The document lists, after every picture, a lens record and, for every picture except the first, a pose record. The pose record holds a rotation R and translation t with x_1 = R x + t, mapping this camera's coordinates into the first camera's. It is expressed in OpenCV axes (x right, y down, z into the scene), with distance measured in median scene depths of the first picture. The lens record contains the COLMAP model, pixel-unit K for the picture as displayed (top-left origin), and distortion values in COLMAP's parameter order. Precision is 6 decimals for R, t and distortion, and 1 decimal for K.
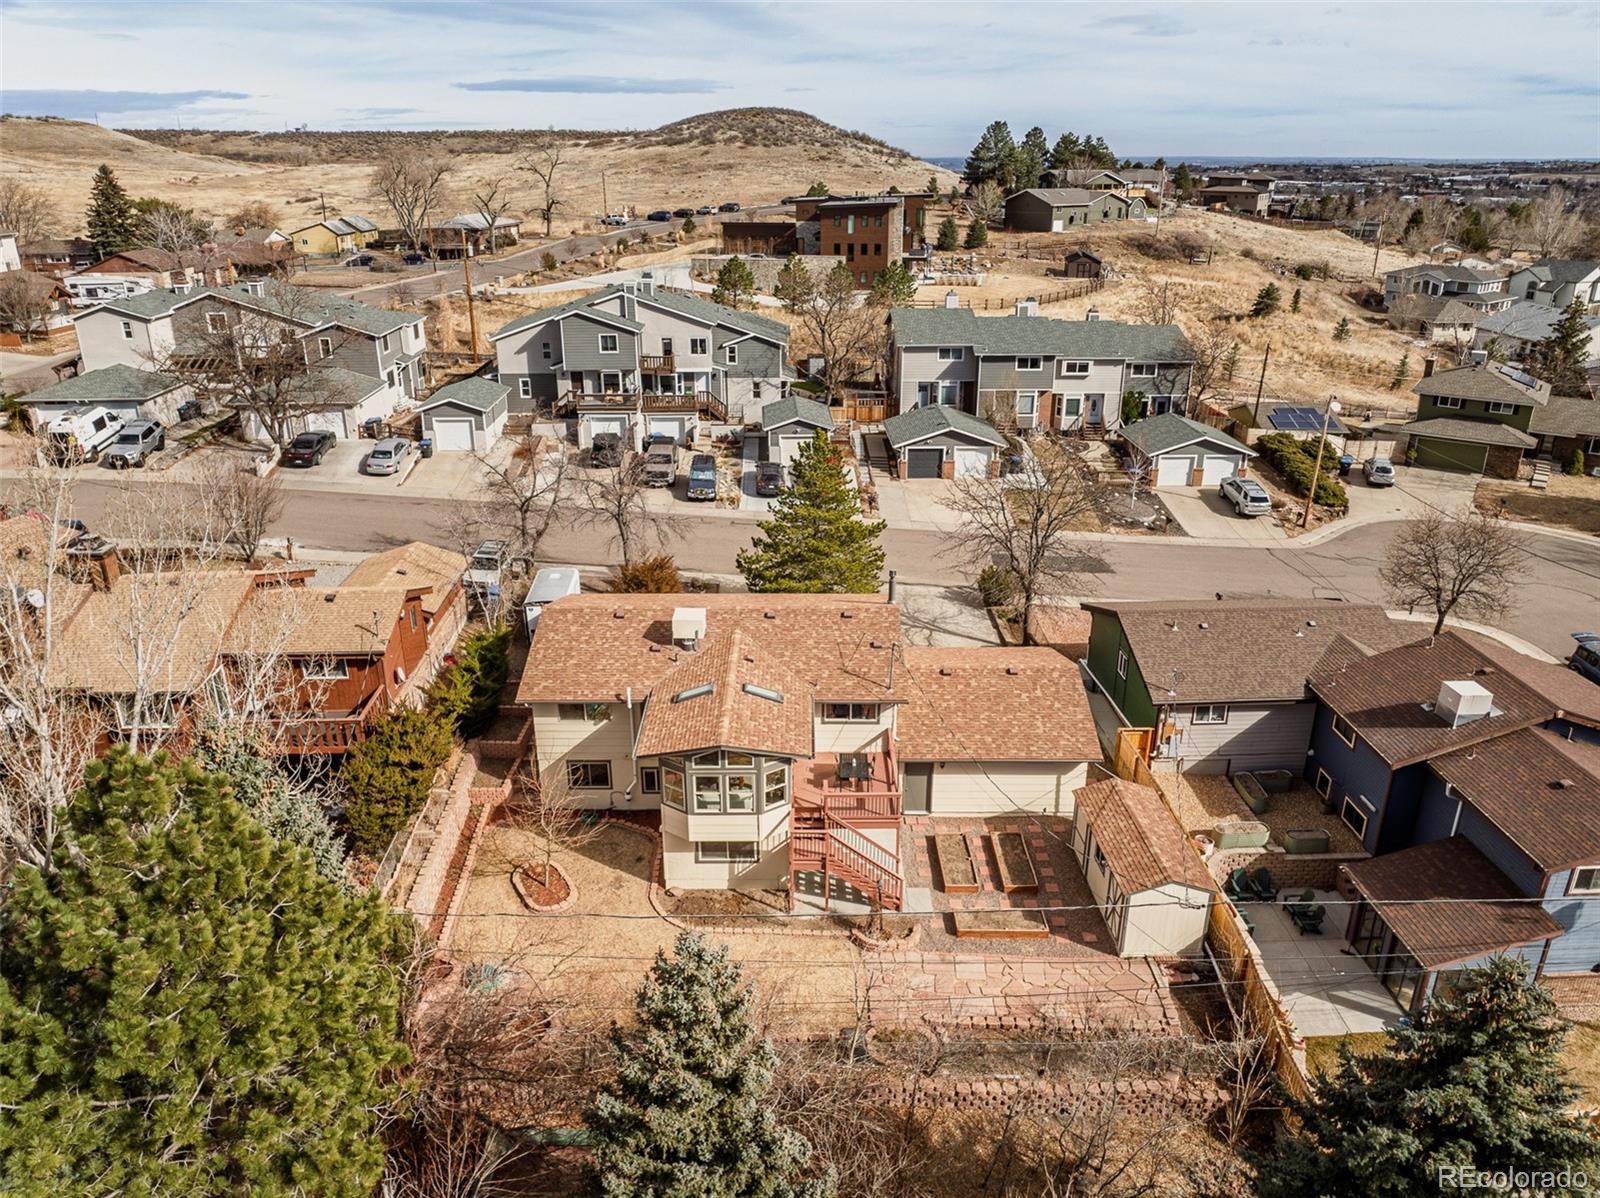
lens RADIAL K [[1110.6, 0, 794.2], [0, 1110.6, 593.7], [0, 0, 1]] dist [-0.058227, 0.018461]
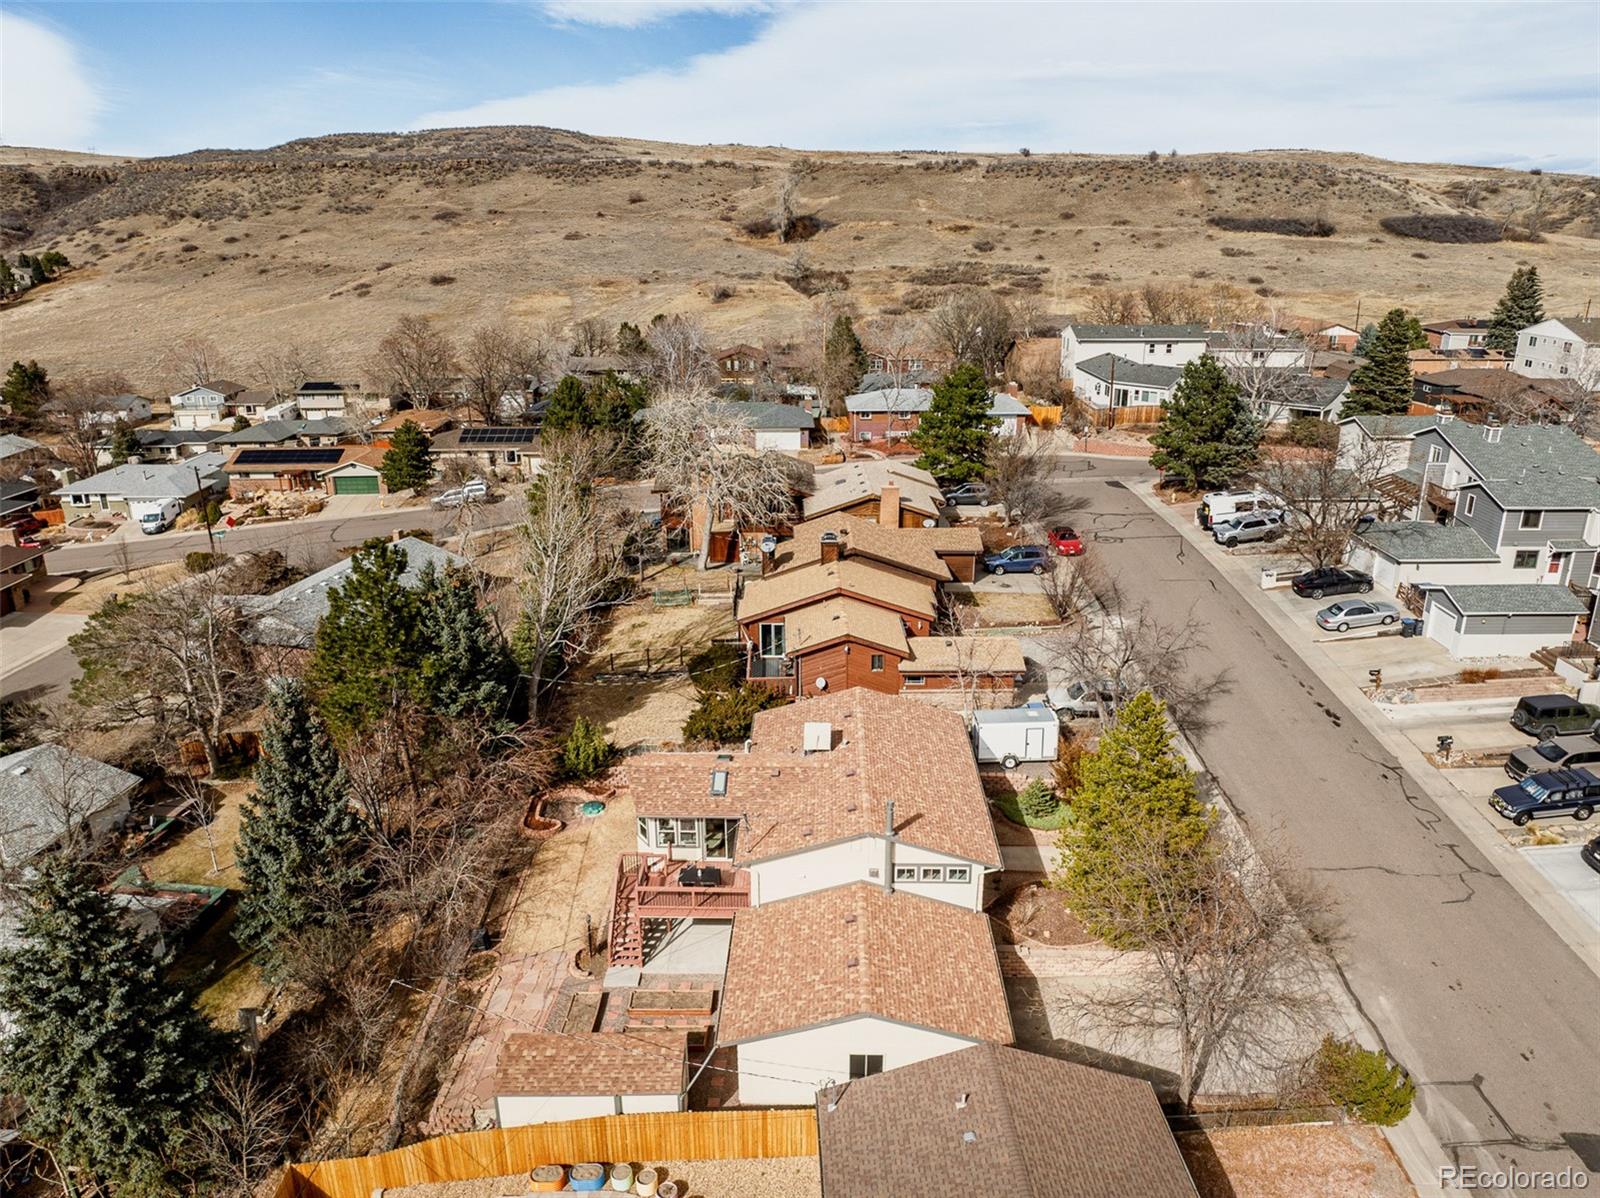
lens RADIAL K [[1110.6, 0, 809.3], [0, 1110.6, 605.0], [0, 0, 1]] dist [-0.058227, 0.018461]
pose [[-0.027636, 0.324186, -0.945590, 0.481204], [-0.363880, 0.877788, 0.311576, -0.225182], [0.931036, 0.352692, 0.093706, 0.400983]]
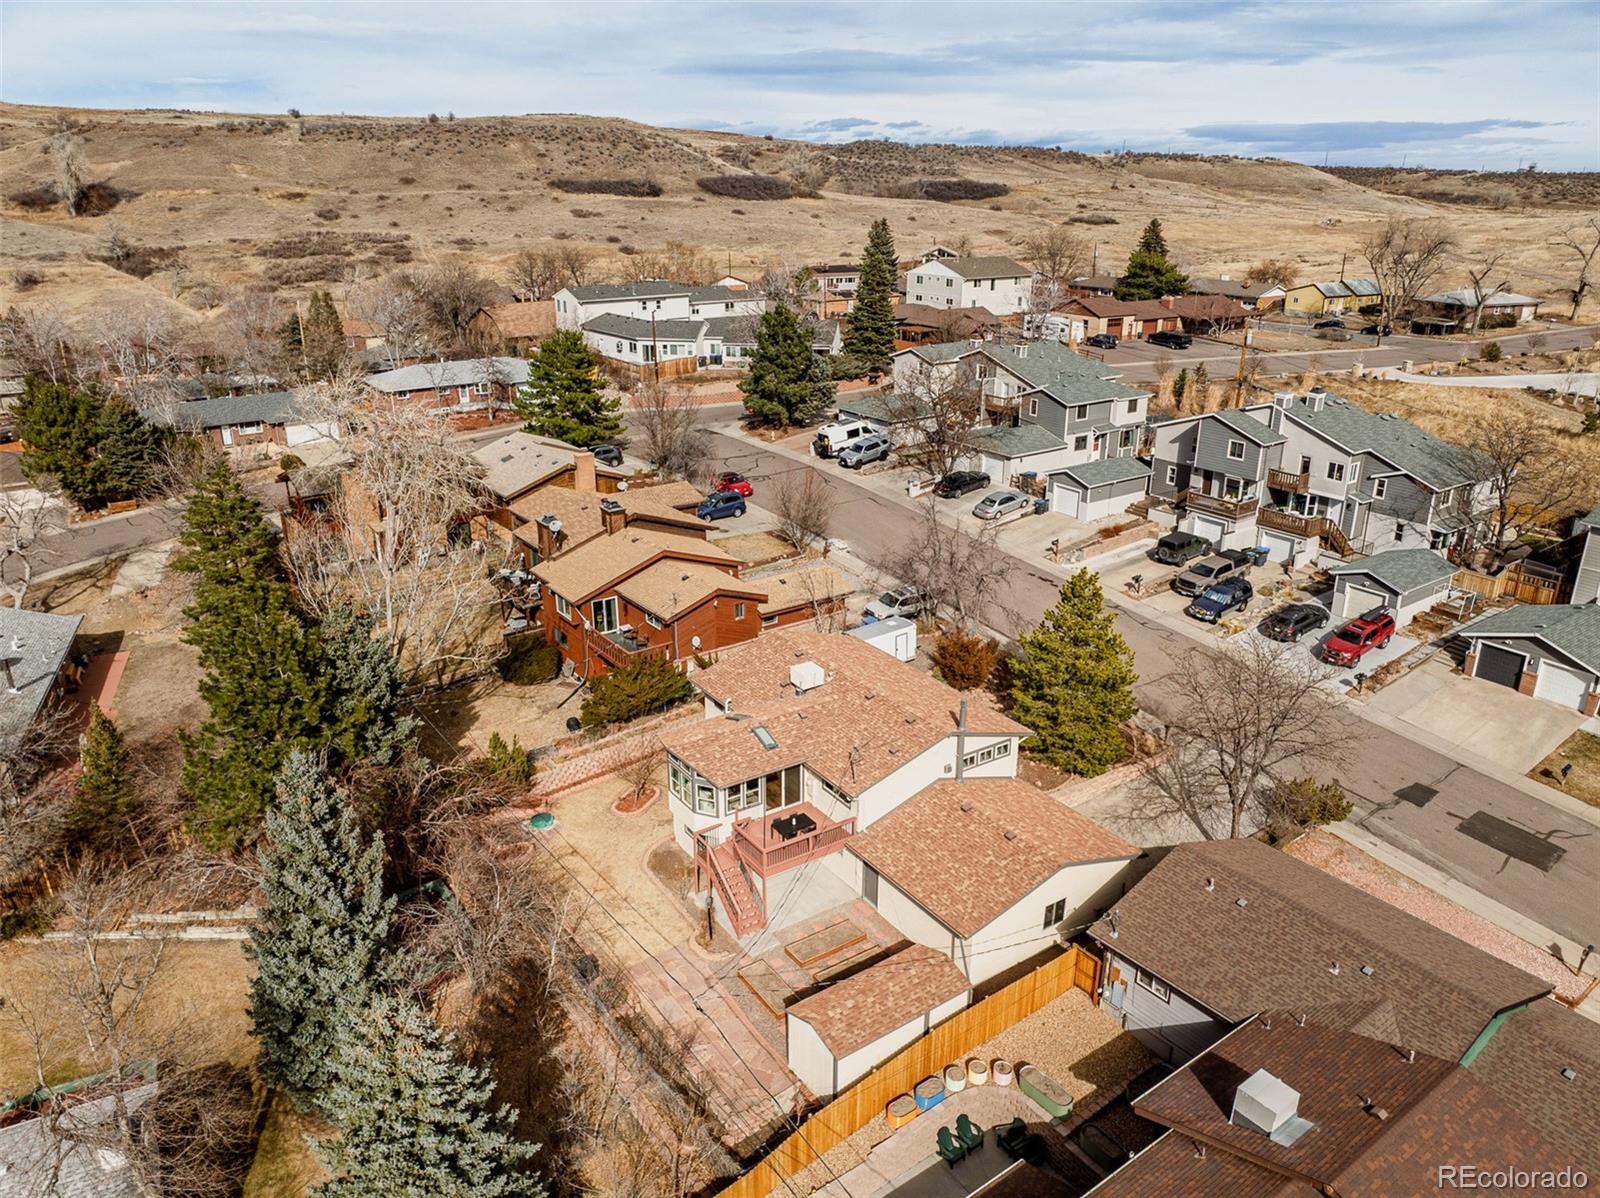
lens RADIAL K [[1110.6, 0, 805.0], [0, 1110.6, 594.2], [0, 0, 1]] dist [-0.058227, 0.018461]
pose [[0.551367, 0.287815, -0.783044, 0.422432], [-0.306642, 0.942819, 0.130625, -0.108986], [0.775864, 0.168092, 0.608095, 0.104134]]
